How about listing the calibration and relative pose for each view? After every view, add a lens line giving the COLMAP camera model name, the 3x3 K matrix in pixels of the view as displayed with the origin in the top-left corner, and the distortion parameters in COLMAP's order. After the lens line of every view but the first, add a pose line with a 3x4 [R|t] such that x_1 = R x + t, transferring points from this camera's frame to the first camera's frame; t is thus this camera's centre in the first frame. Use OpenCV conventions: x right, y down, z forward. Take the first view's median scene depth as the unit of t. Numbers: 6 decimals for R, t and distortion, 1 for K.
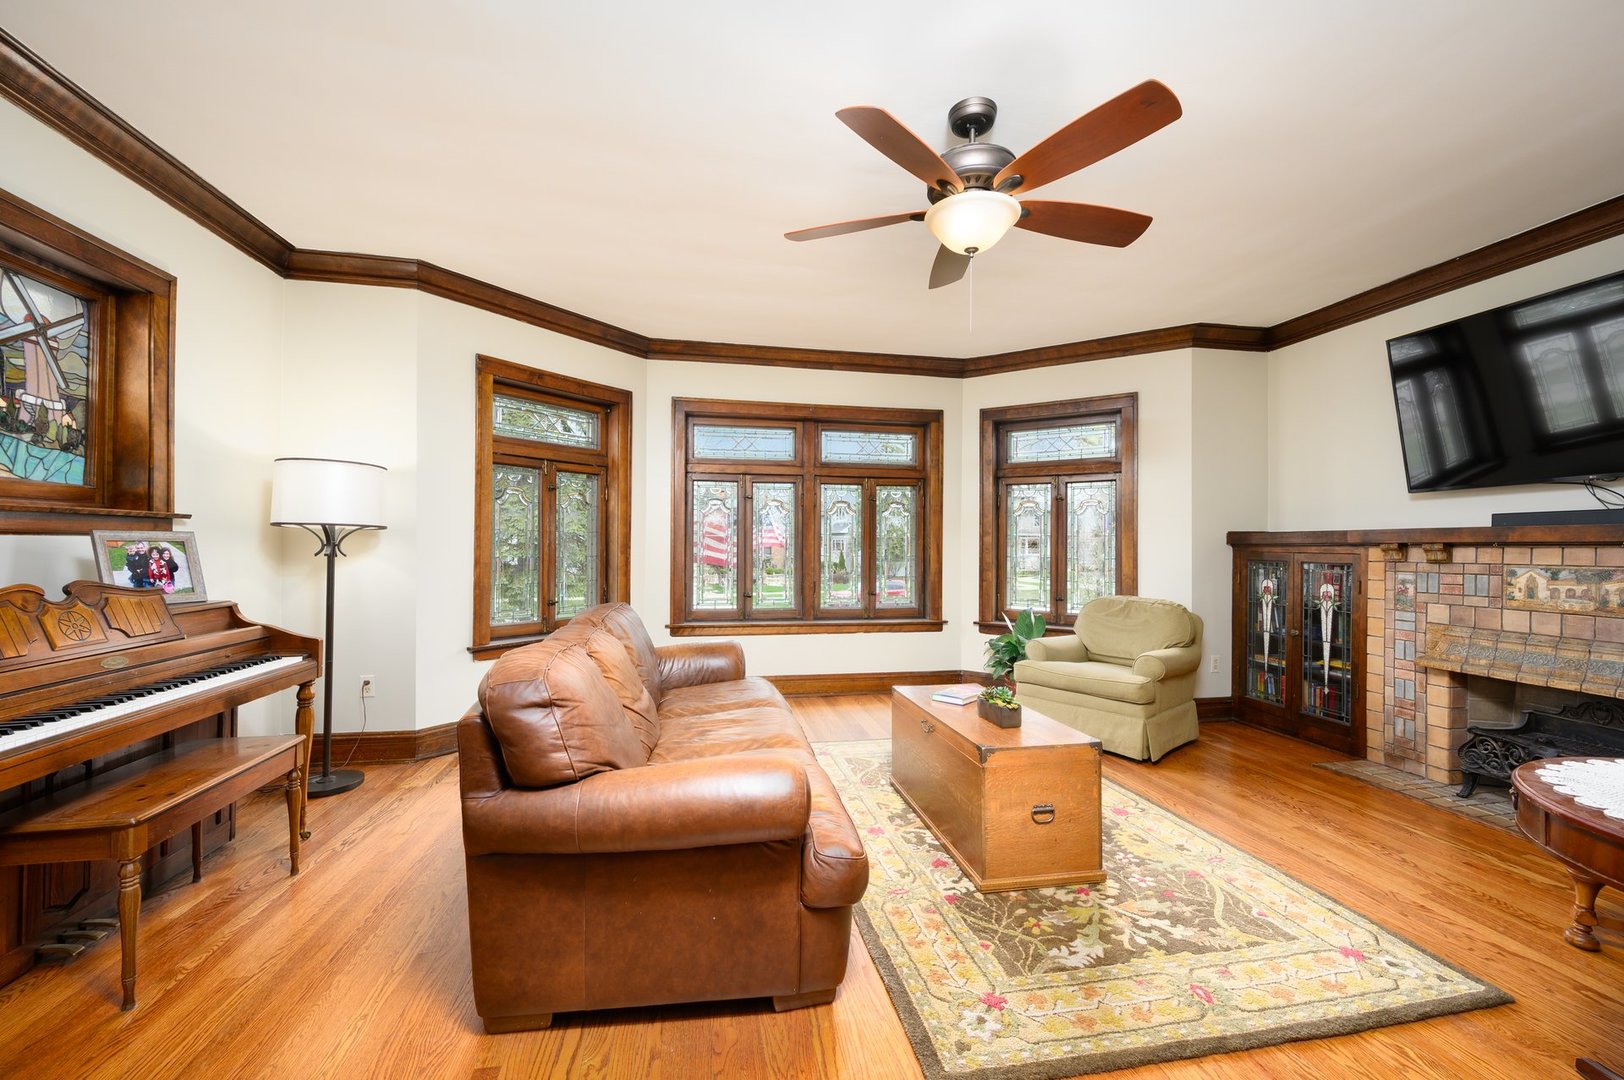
lens RADIAL K [[635.2, 0, 807.9], [0, 635.2, 544.1], [0, 0, 1]] dist [-0.000311, -0.000315]
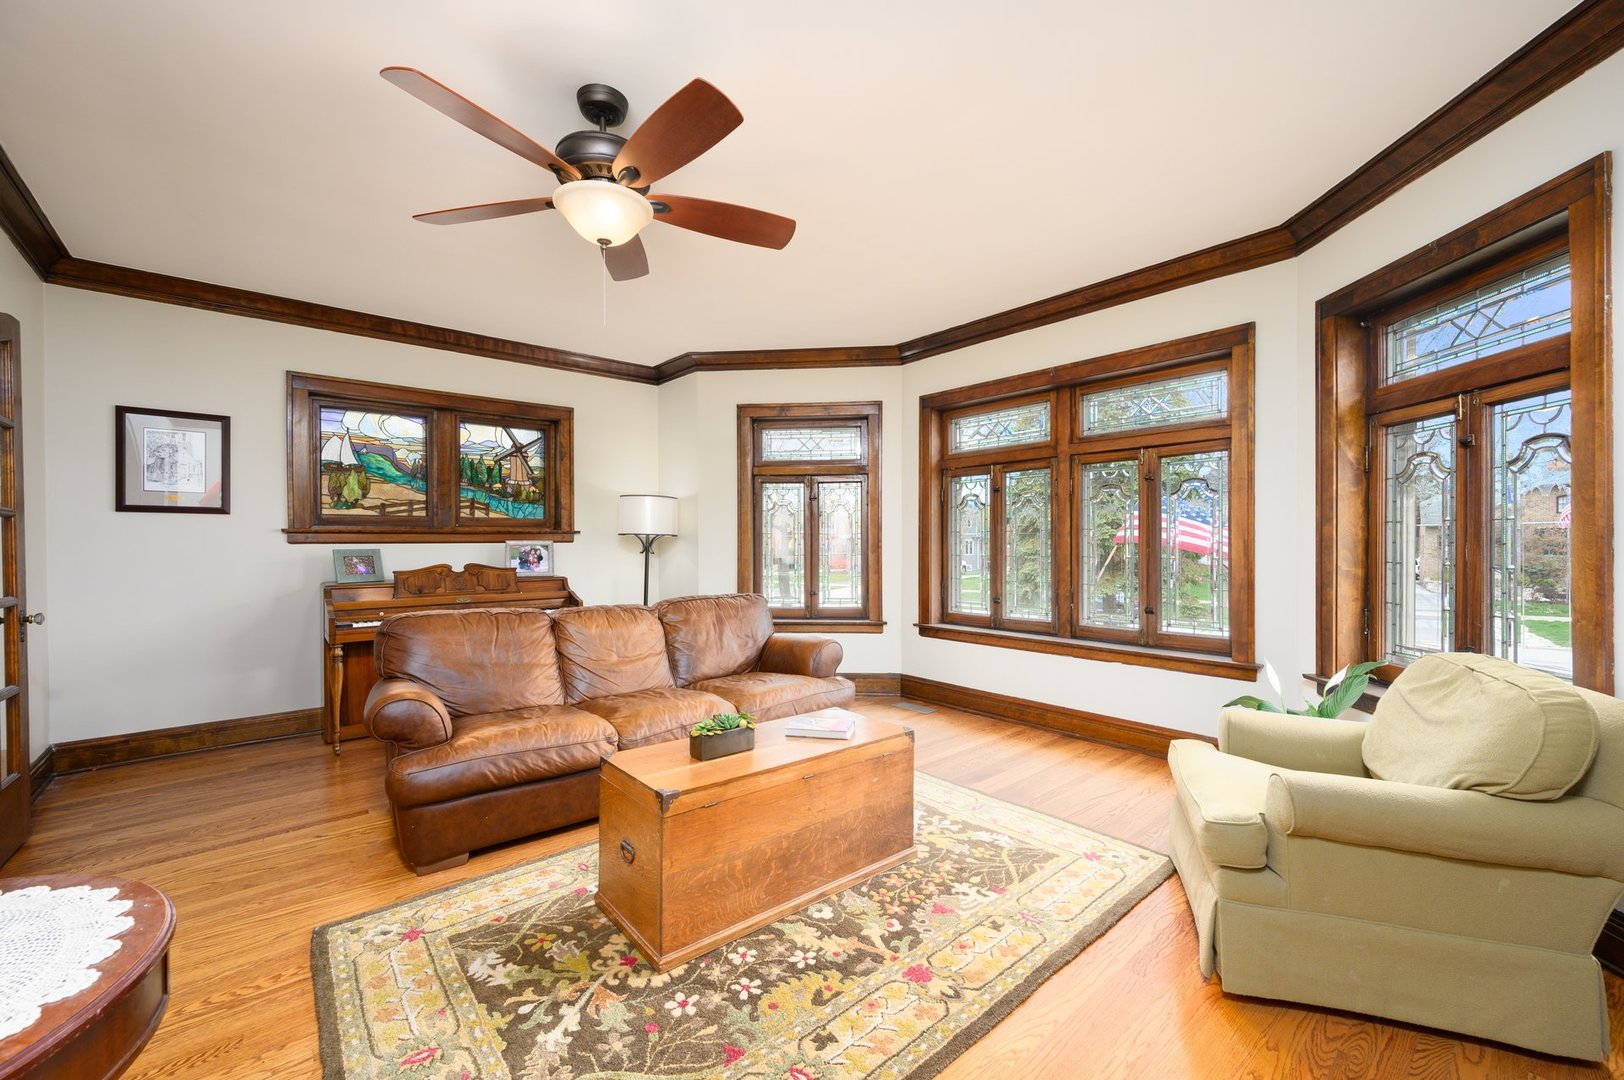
lens RADIAL K [[635.2, 0, 817.5], [0, 635.2, 548.5], [0, 0, 1]] dist [-0.000311, -0.000315]
pose [[0.515474, -0.001105, -0.856904, 0.823018], [0.007880, 0.999963, 0.003451, 0.003658], [0.856869, -0.008531, 0.515464, 0.509218]]
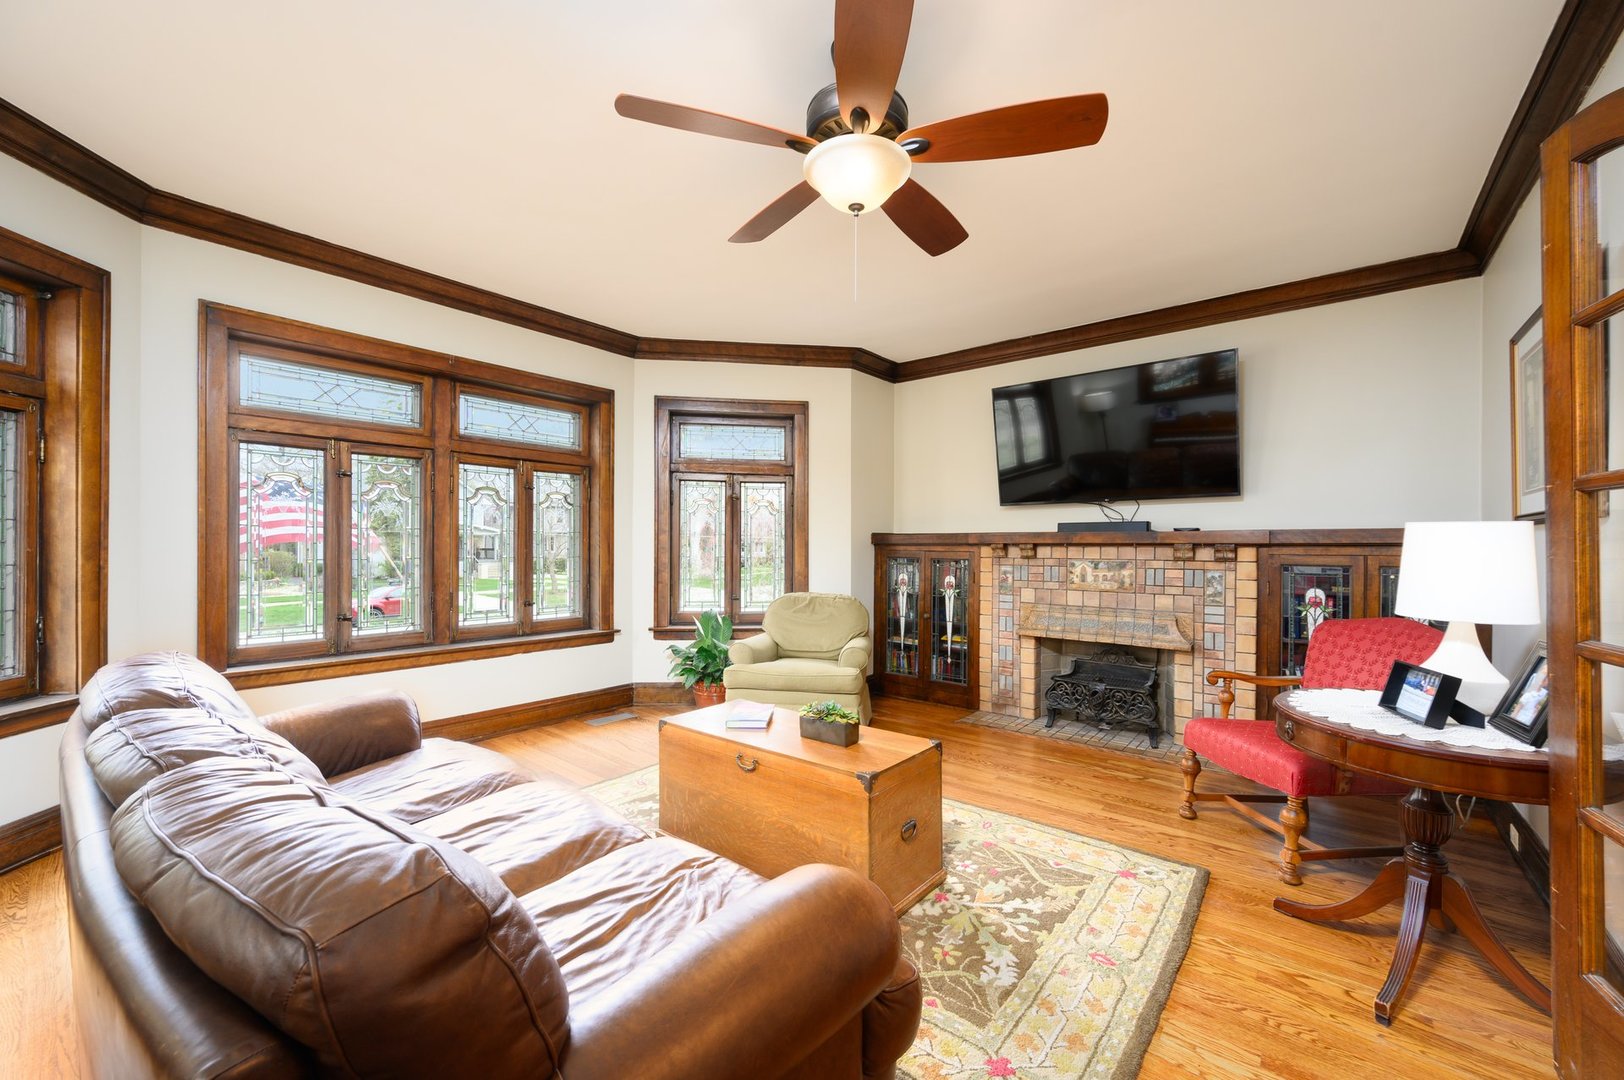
lens RADIAL K [[635.2, 0, 804.3], [0, 635.2, 545.9], [0, 0, 1]] dist [-0.000311, -0.000315]
pose [[0.769815, -0.001425, 0.638265, -0.231624], [-0.002865, 0.999980, 0.005688, -0.002583], [-0.638260, -0.006207, 0.769796, 0.244964]]
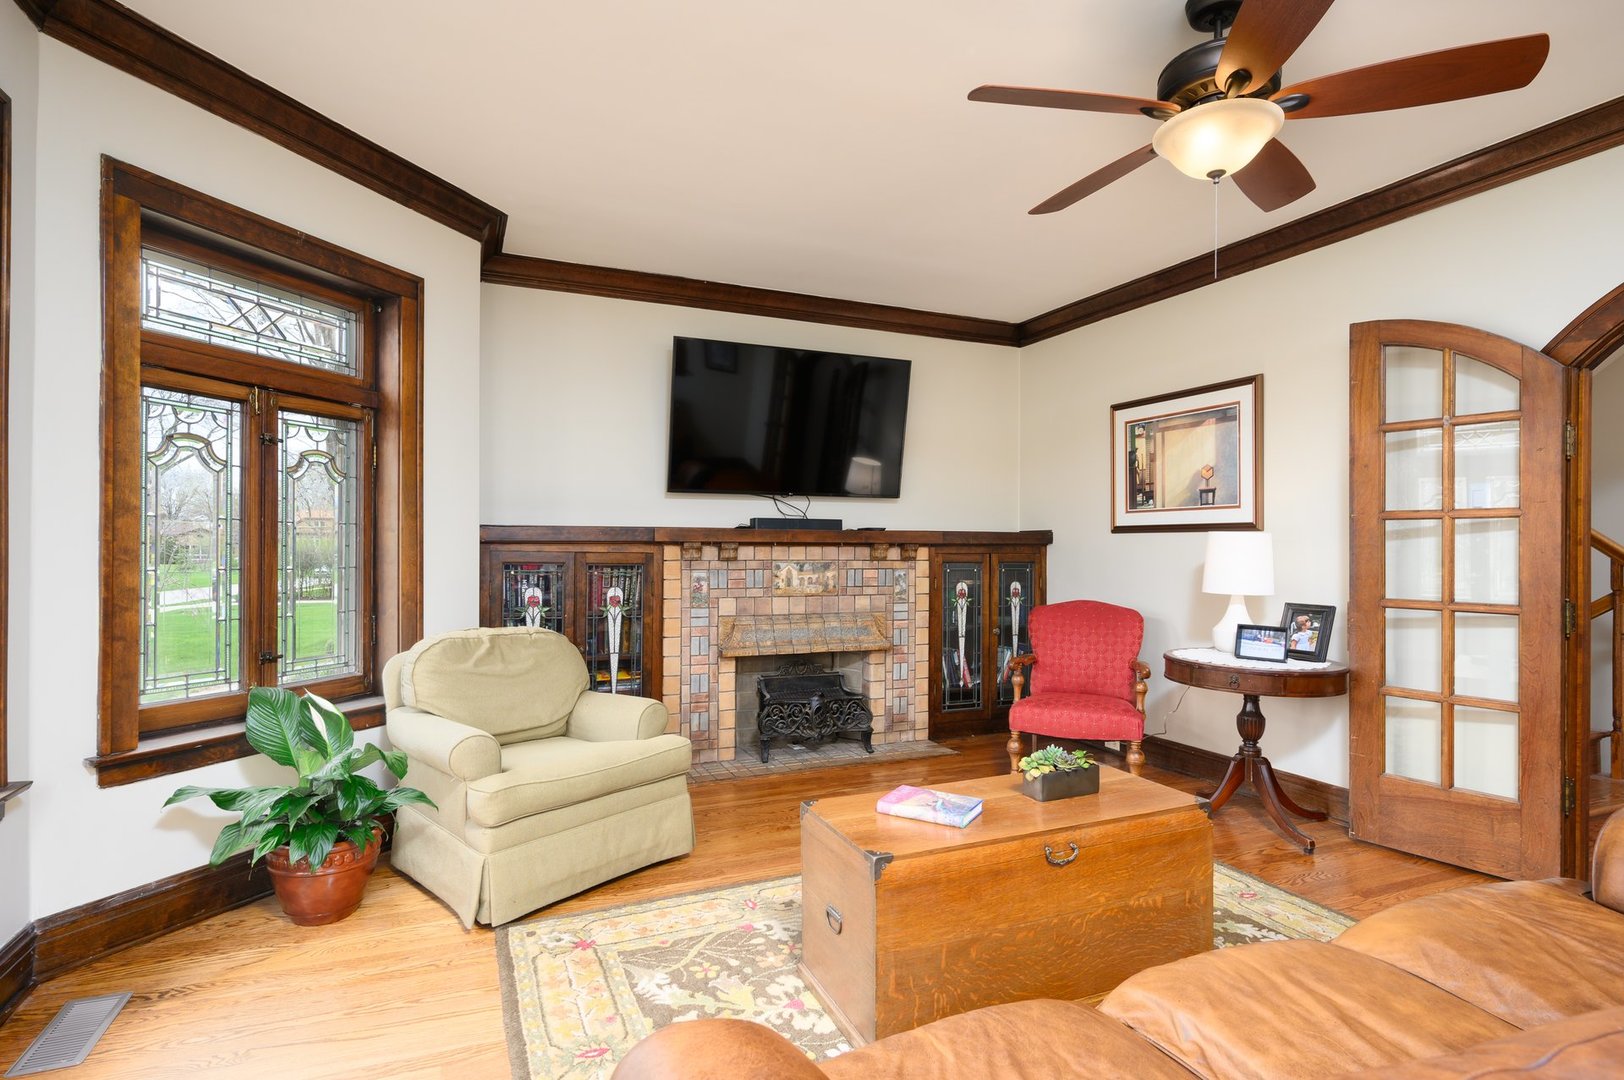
lens RADIAL K [[840.8, 0, 799.7], [0, 840.8, 540.1], [0, 0, 1]] dist [0.001368, 0.000300]
pose [[-0.215179, 0.001994, 0.976572, -0.424695], [-0.009486, 0.999946, -0.004131, -0.000358], [-0.976528, -0.010153, -0.215149, 1.128412]]
